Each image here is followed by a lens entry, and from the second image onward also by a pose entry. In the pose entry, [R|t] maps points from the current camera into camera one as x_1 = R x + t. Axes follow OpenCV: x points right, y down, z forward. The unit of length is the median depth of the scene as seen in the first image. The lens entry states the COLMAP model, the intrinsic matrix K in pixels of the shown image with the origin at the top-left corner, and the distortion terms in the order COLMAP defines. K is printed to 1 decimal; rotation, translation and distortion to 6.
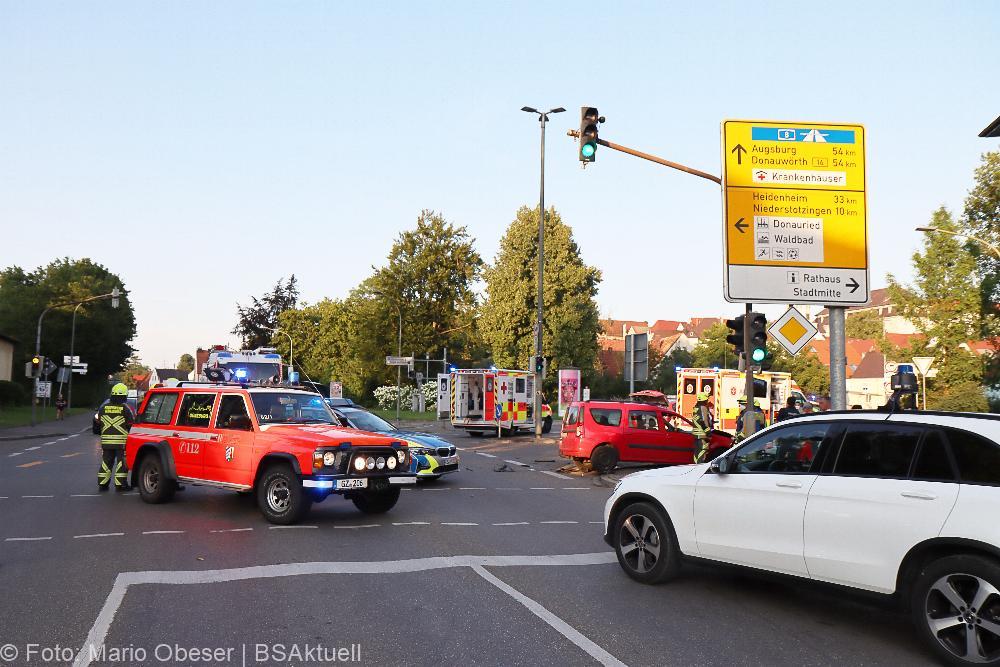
lens RADIAL K [[842.7, 0, 501.4], [0, 842.7, 319.5], [0, 0, 1]] dist [0.073443, 0.002581]
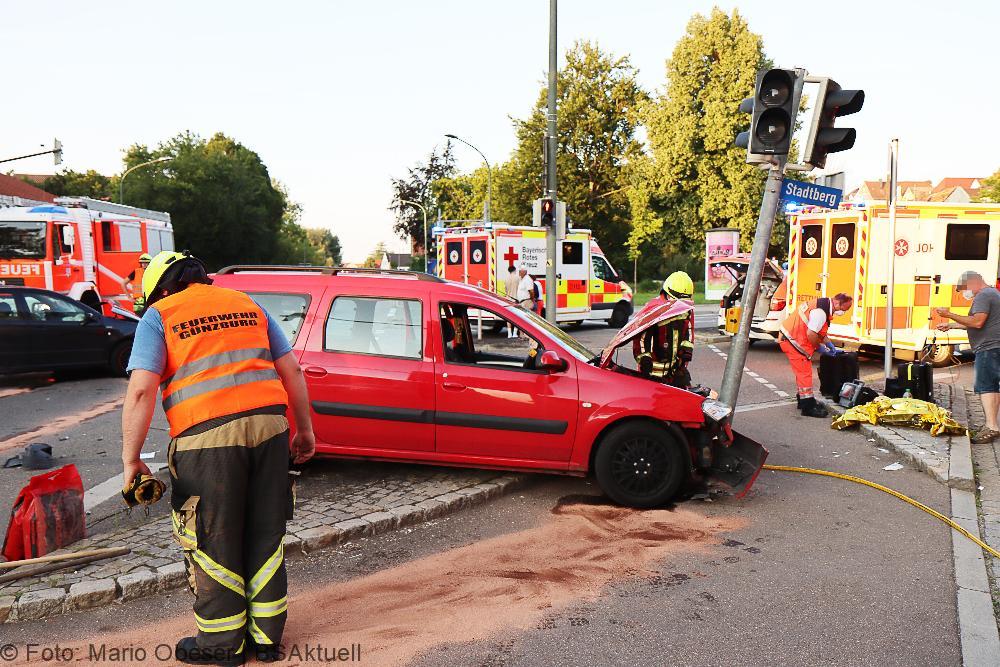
lens RADIAL K [[822.0, 0, 500.0], [0, 822.0, 333.5], [0, 0, 1]] dist [0.012746, 0.005530]
pose [[0.946630, 0.005807, -0.322271, 0.102265], [0.045165, 0.987584, 0.150462, 0.025665], [0.319143, -0.156987, 0.934614, 0.242997]]
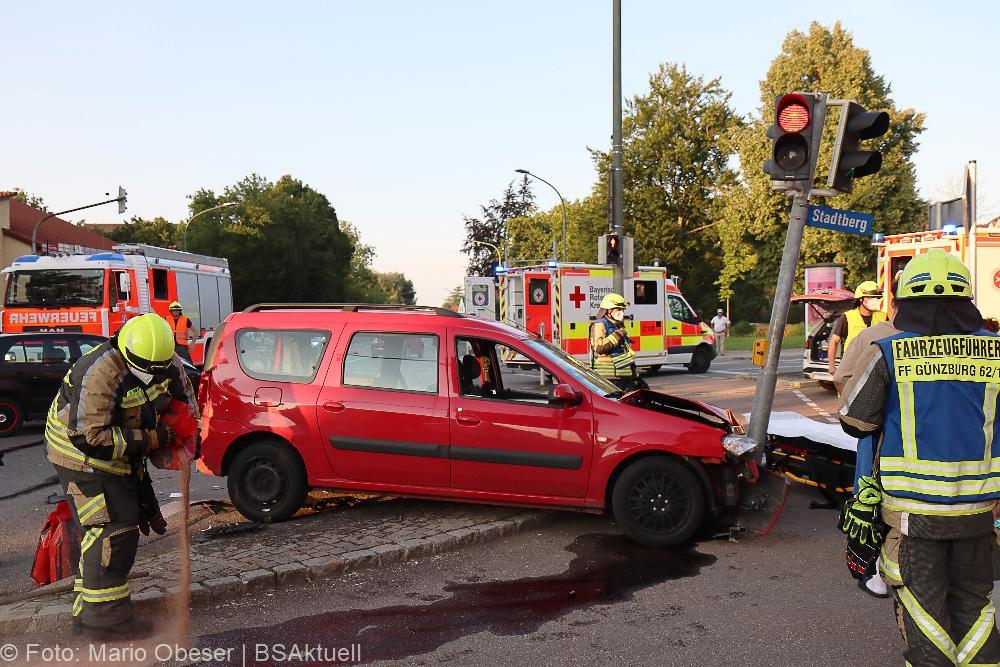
lens RADIAL K [[903.2, 0, 495.1], [0, 903.2, 334.5], [0, 0, 1]] dist [0.013988, 0.014384]
pose [[0.907314, -0.022908, -0.419829, 0.113771], [0.065981, 0.993901, 0.088363, 0.027032], [0.415244, -0.107874, 0.903292, 0.237564]]
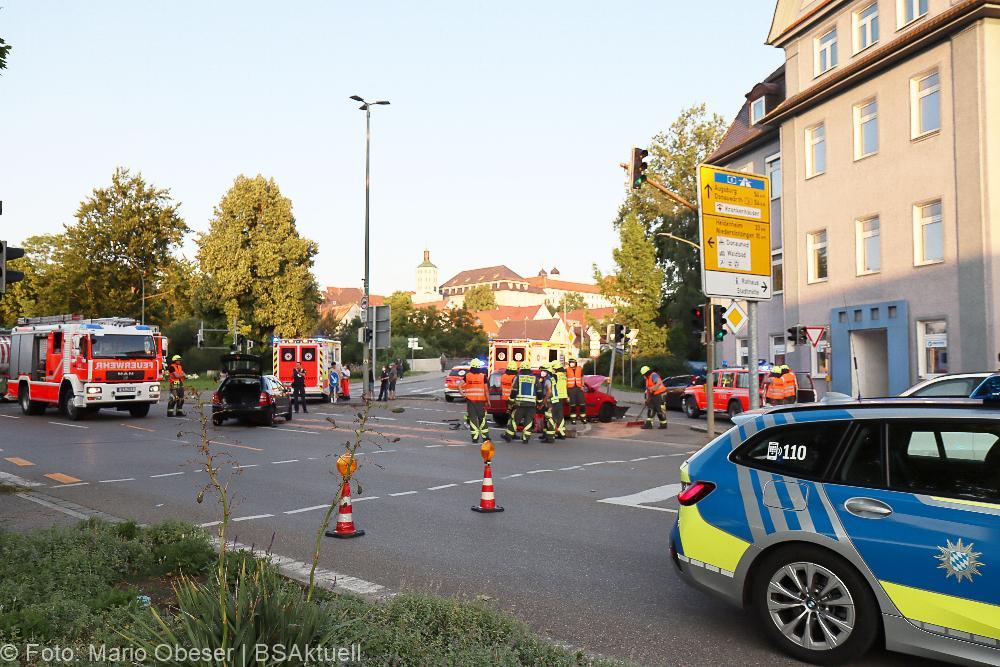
lens RADIAL K [[822.0, 0, 500.0], [0, 822.0, 333.5], [0, 0, 1]] dist [0.012746, 0.005530]
pose [[0.887590, 0.002106, 0.460629, -0.156429], [-0.028482, 0.998327, 0.050318, -0.004409], [-0.459752, -0.057782, 0.886165, -0.014274]]
